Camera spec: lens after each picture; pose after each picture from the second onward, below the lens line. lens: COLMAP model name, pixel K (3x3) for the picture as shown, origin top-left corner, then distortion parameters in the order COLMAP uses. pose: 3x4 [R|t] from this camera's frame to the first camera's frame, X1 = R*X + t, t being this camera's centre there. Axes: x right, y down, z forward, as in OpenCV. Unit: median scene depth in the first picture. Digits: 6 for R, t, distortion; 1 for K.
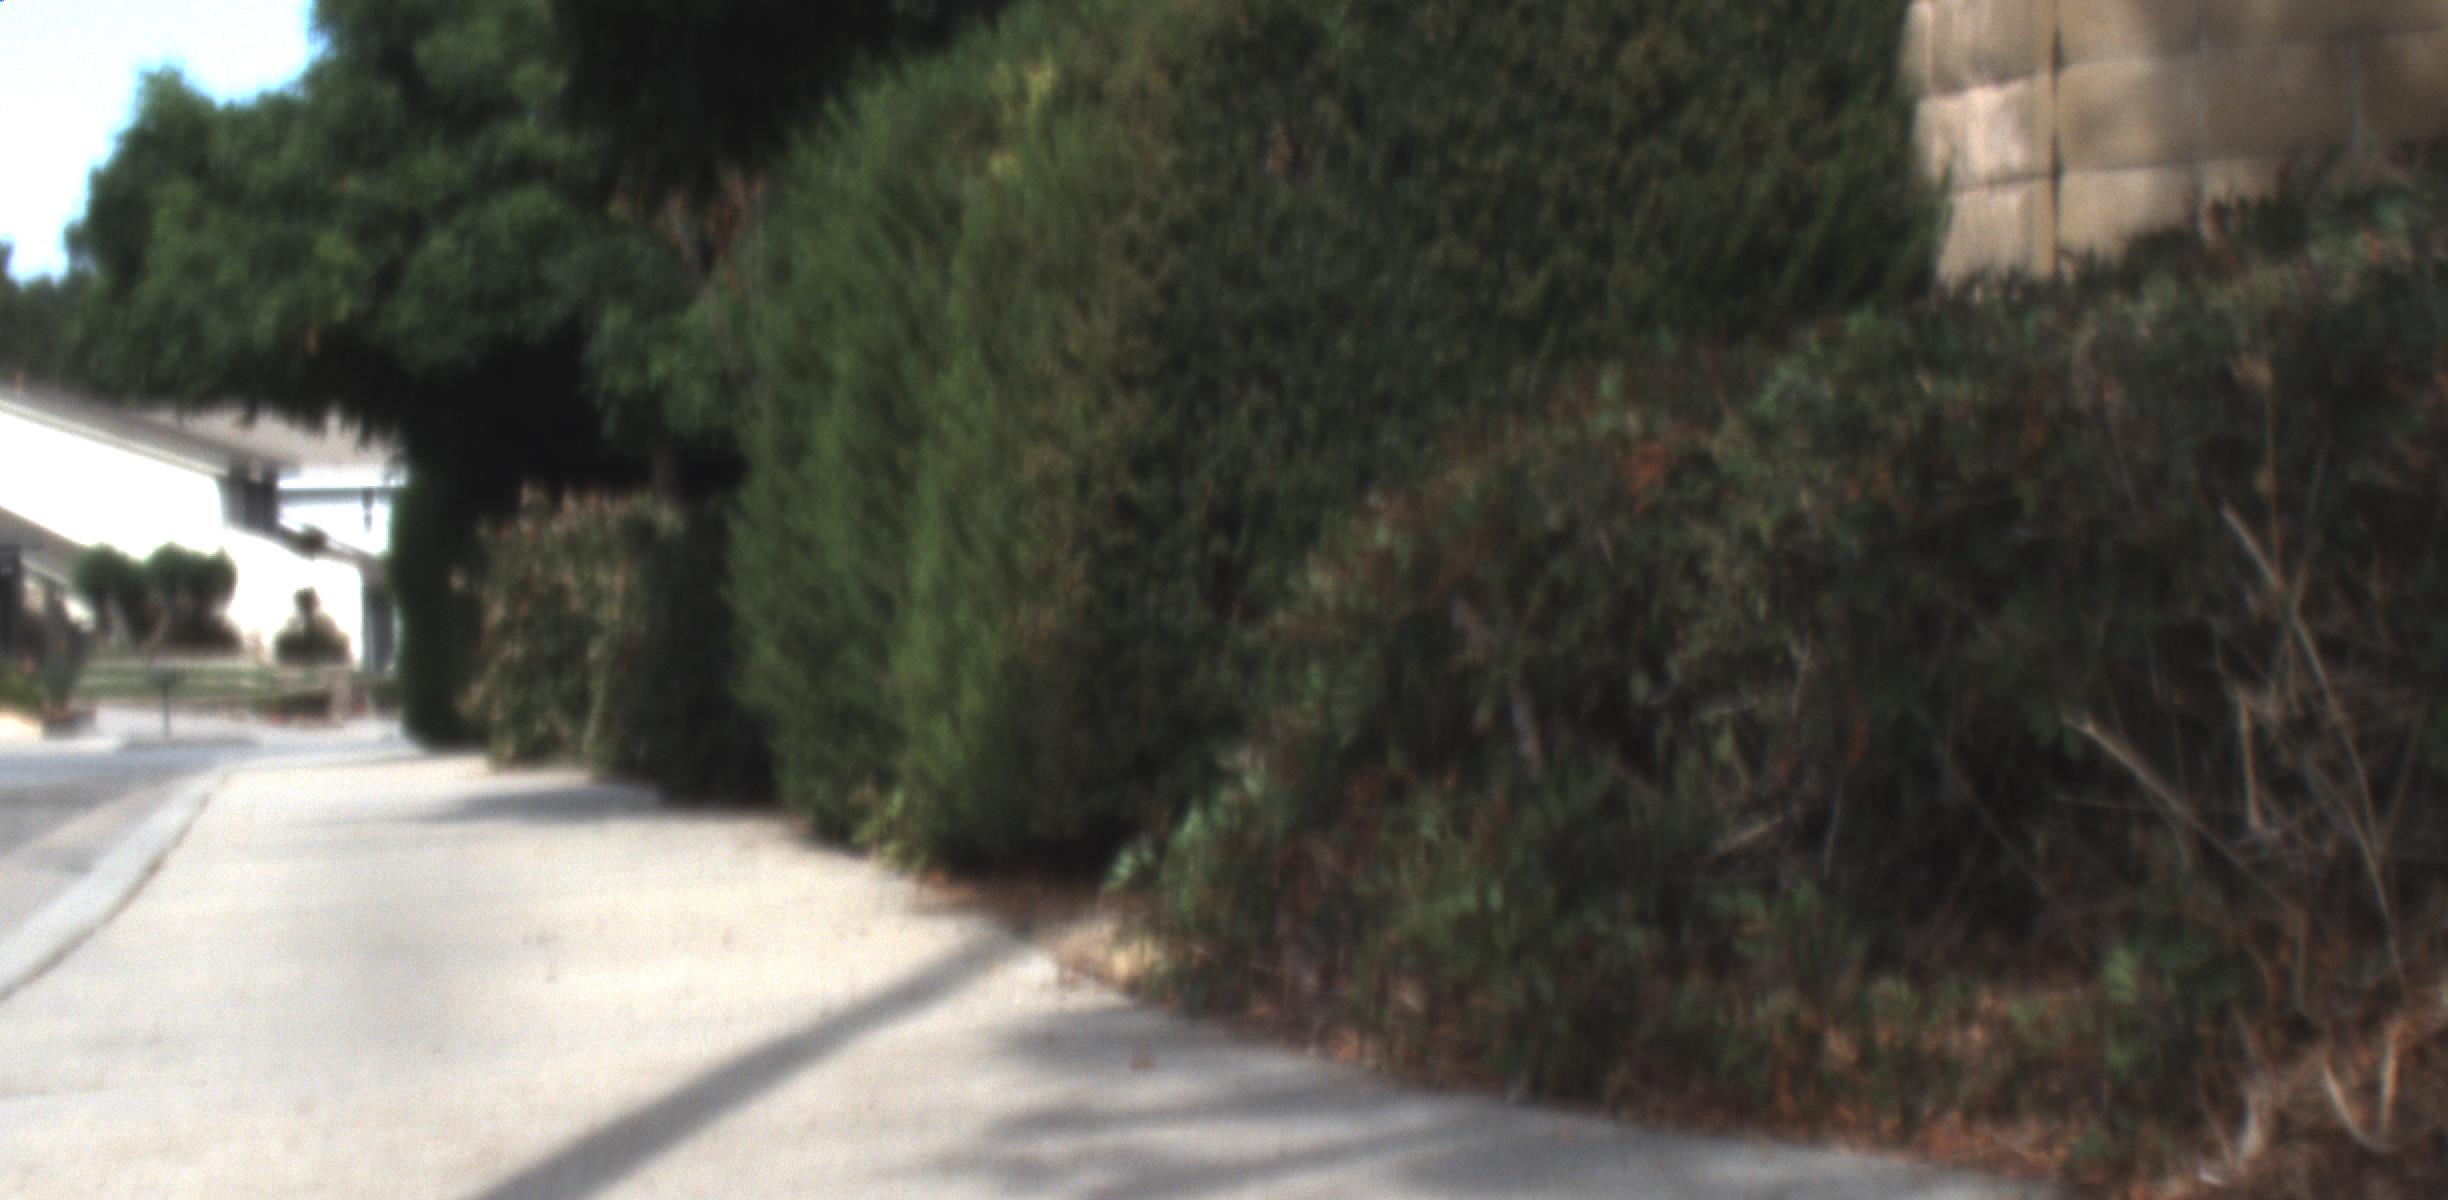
lens RADIAL K [[4828.1, 0, 1294.0], [0, 4828.1, 1075.8], [0, 0, 1]] dist [-0.189741, 0.864704]
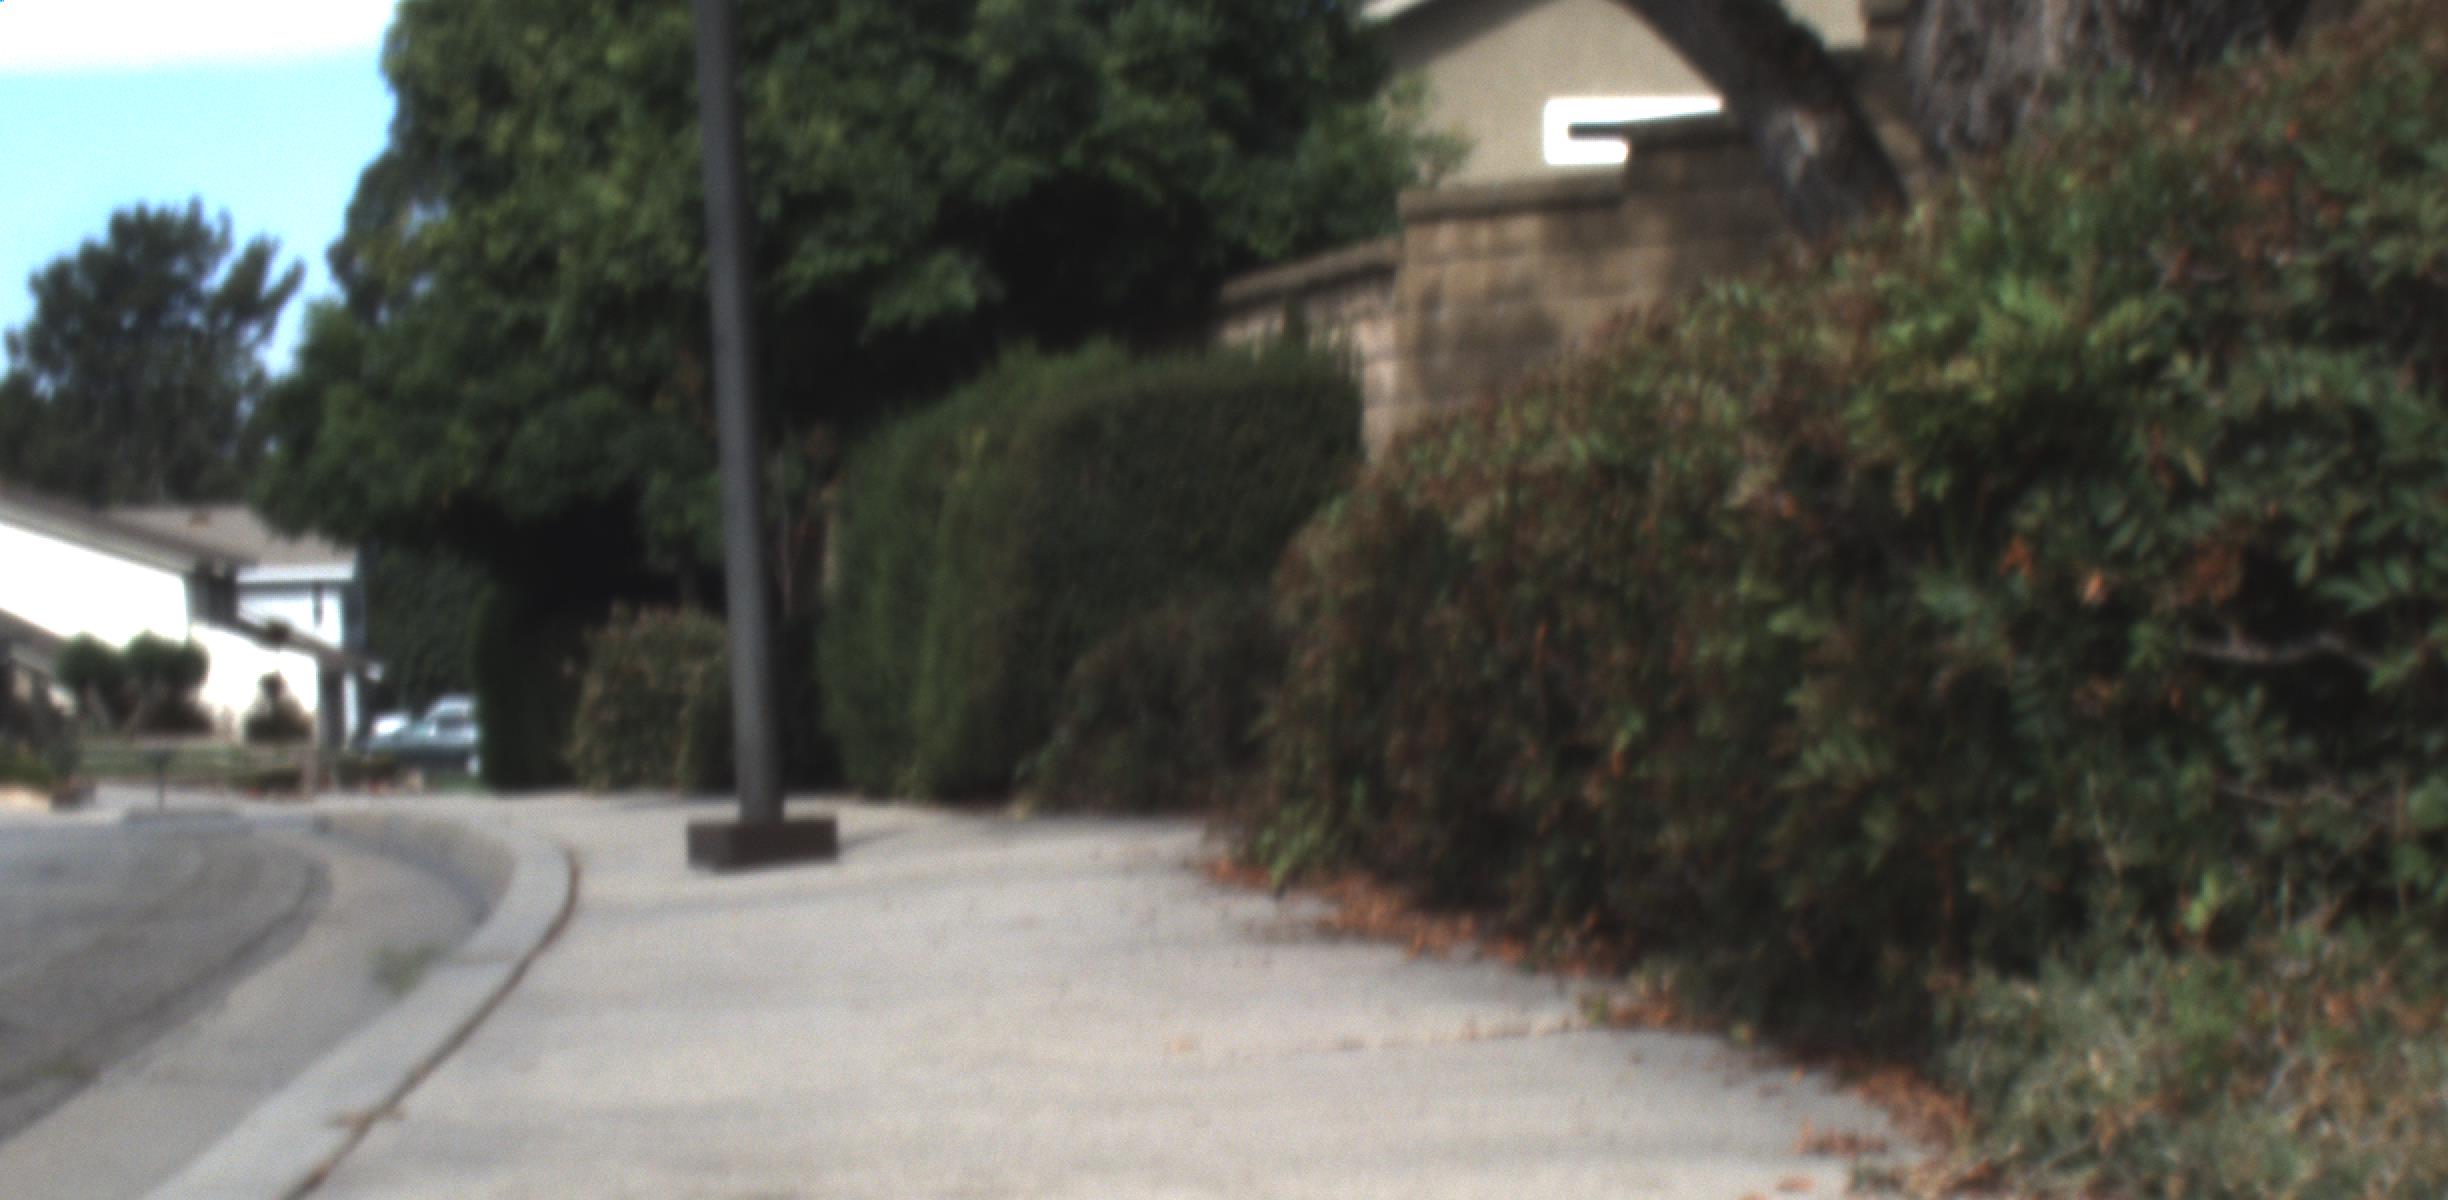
lens RADIAL K [[4828.1, 0, 1294.0], [0, 4828.1, 1075.8], [0, 0, 1]] dist [-0.189741, 0.864704]
pose [[0.999749, -0.010806, 0.019617, 0.029120], [0.011120, 0.999810, -0.015989, 0.078472], [-0.019440, 0.016204, 0.999680, -0.779417]]
